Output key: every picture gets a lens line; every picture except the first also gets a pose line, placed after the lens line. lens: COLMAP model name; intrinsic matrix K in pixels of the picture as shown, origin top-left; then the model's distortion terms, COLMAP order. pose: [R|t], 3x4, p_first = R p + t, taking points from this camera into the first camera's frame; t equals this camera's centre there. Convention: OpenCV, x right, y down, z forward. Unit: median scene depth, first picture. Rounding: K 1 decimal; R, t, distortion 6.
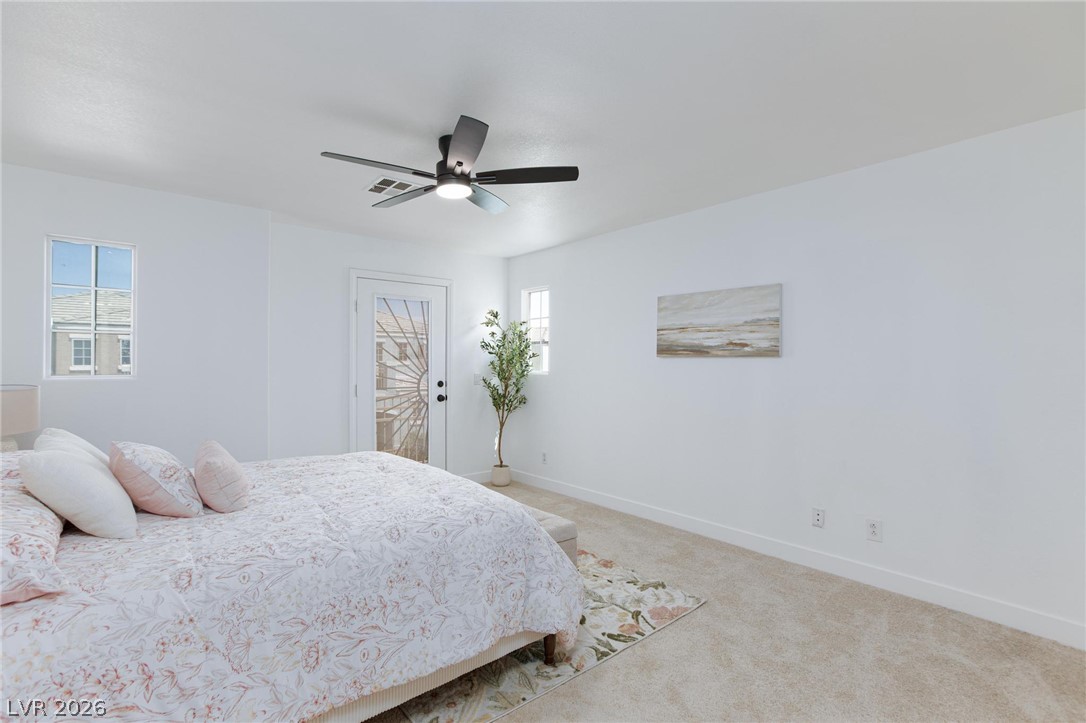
lens RADIAL K [[503.0, 0, 543.0], [0, 503.0, 361.5], [0, 0, 1]] dist [-0.007063, 0.001029]
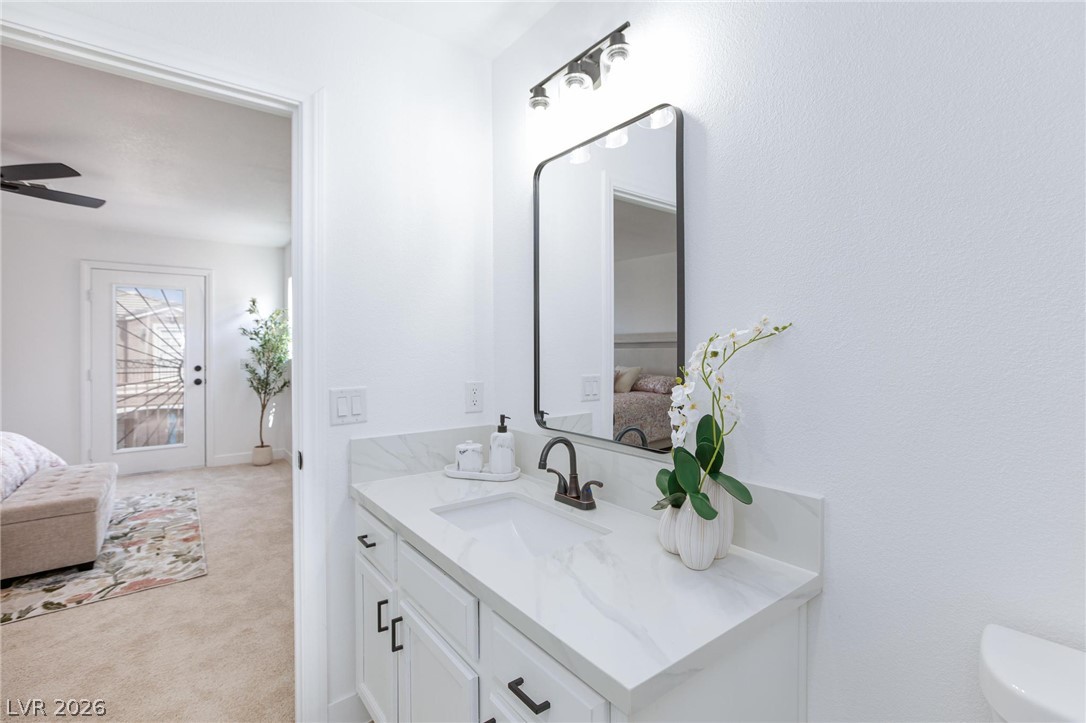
lens RADIAL K [[491.2, 0, 532.1], [0, 491.2, 347.5], [0, 0, 1]] dist [0.000452, 0.000615]
pose [[0.998154, -0.007900, -0.060219, 0.572224], [0.007975, 0.999968, 0.001006, 0.005129], [0.060209, -0.001484, 0.998185, 0.010661]]
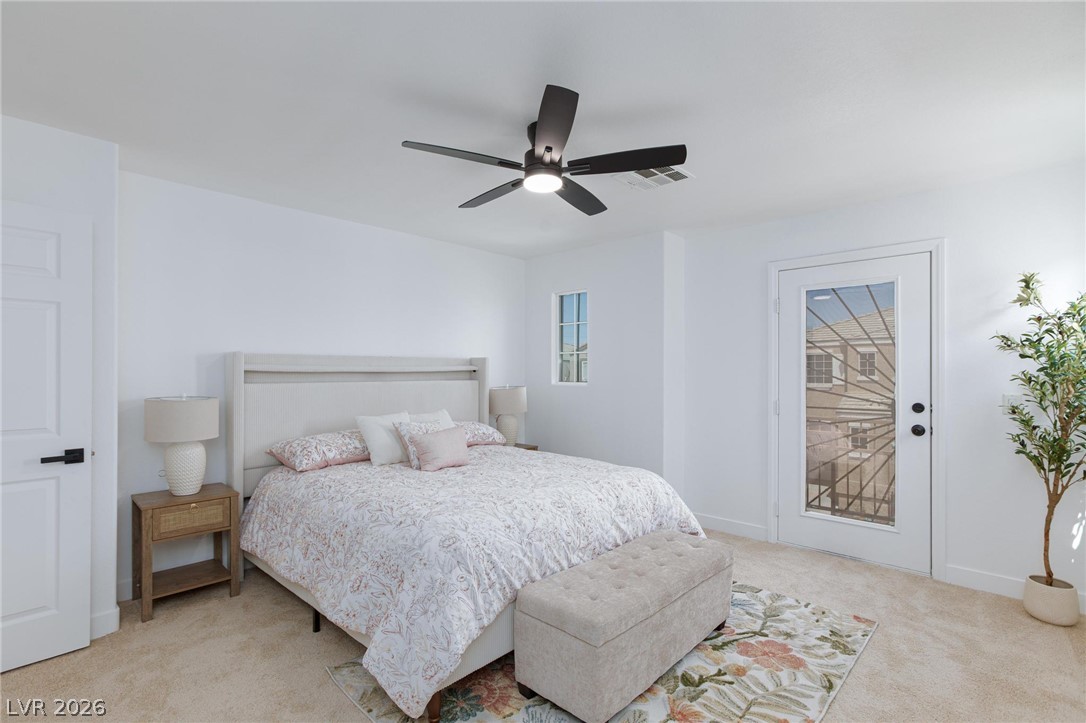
lens RADIAL K [[515.0, 0, 538.9], [0, 515.0, 369.9], [0, 0, 1]] dist [-0.032254, 0.026080]
pose [[0.119179, -0.006277, -0.992853, 0.383616], [0.000378, 0.999980, -0.006277, 0.000595], [0.992873, 0.000373, 0.119179, 0.459159]]
